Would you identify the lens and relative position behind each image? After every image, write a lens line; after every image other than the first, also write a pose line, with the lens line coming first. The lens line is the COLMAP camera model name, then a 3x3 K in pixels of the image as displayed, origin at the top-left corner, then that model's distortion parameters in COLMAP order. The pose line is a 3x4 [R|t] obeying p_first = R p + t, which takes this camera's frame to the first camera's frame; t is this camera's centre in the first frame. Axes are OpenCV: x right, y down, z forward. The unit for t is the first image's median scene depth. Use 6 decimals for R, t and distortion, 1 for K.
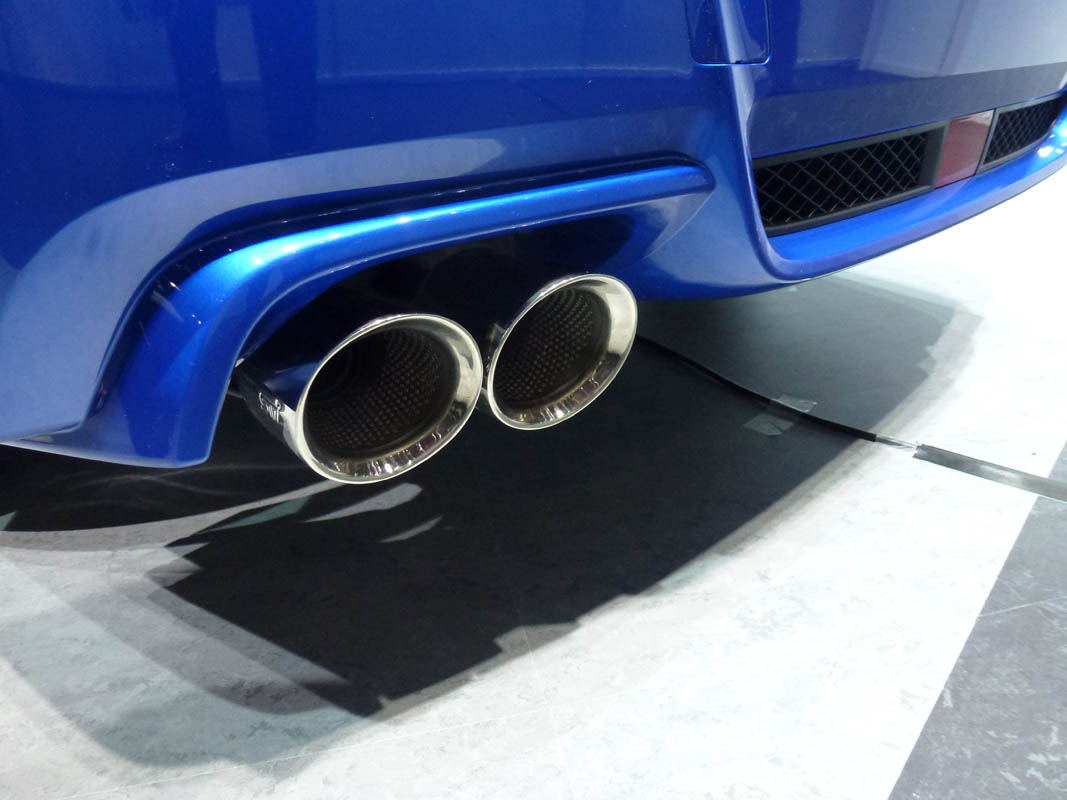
lens RADIAL K [[730.7, 0, 535.5], [0, 730.7, 400.7], [0, 0, 1]] dist [-0.039964, -0.004461]
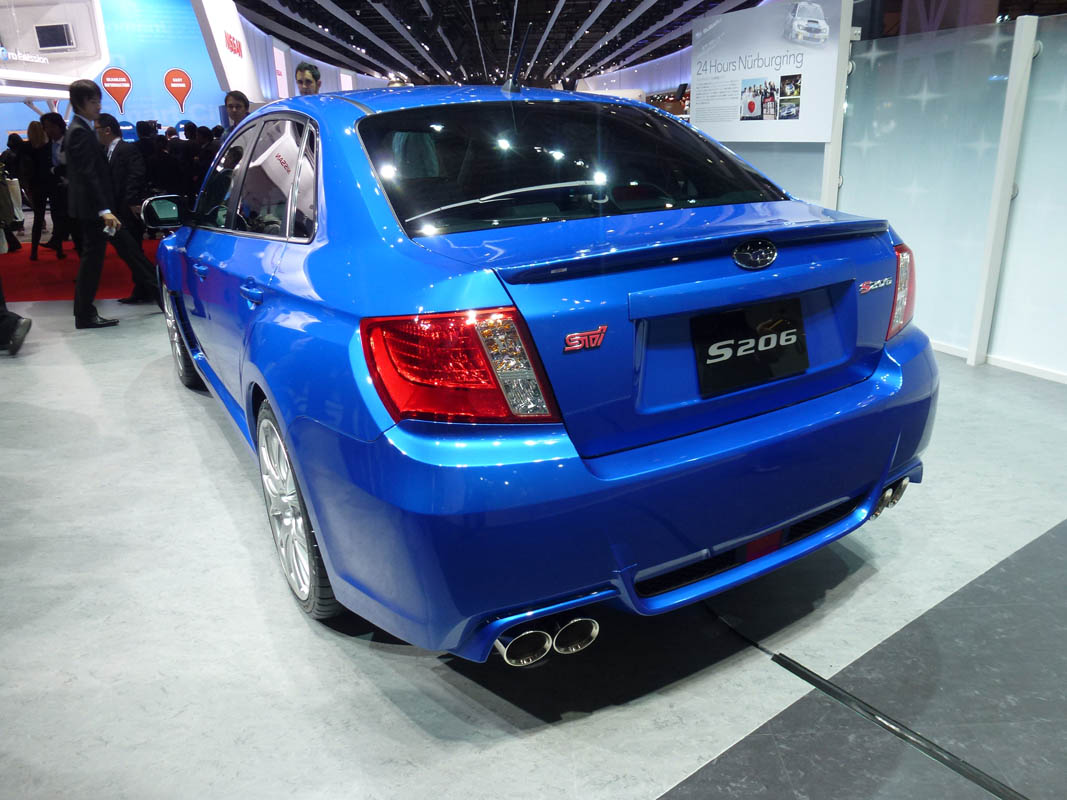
lens RADIAL K [[730.7, 0, 534.7], [0, 730.7, 393.9], [0, 0, 1]] dist [-0.039964, -0.004461]
pose [[0.973595, 0.059716, -0.220335, 0.343744], [-0.086727, 0.989569, -0.115025, -0.488890], [0.211168, 0.131097, 0.968618, -1.636324]]
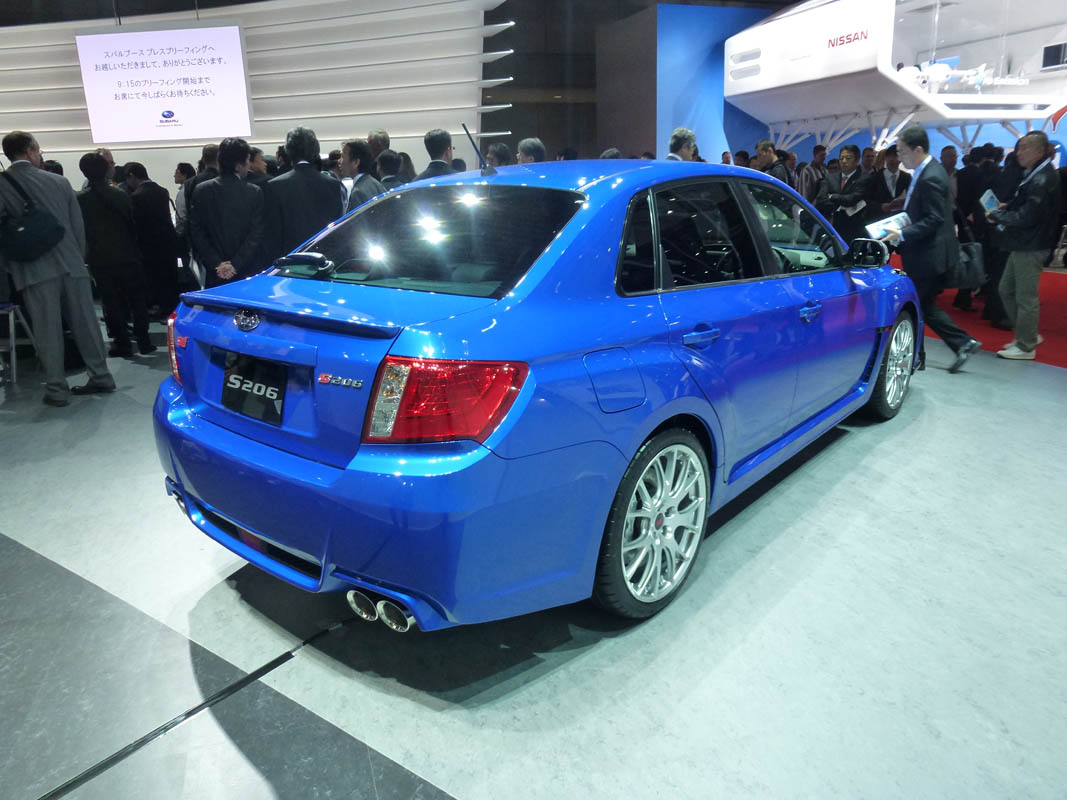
lens RADIAL K [[730.7, 0, 531.3], [0, 730.7, 400.6], [0, 0, 1]] dist [-0.039964, -0.004461]
pose [[0.134627, 0.303883, -0.943149, 3.539614], [-0.425840, 0.877181, 0.221843, -2.085812], [0.894727, 0.371765, 0.247498, 1.026522]]
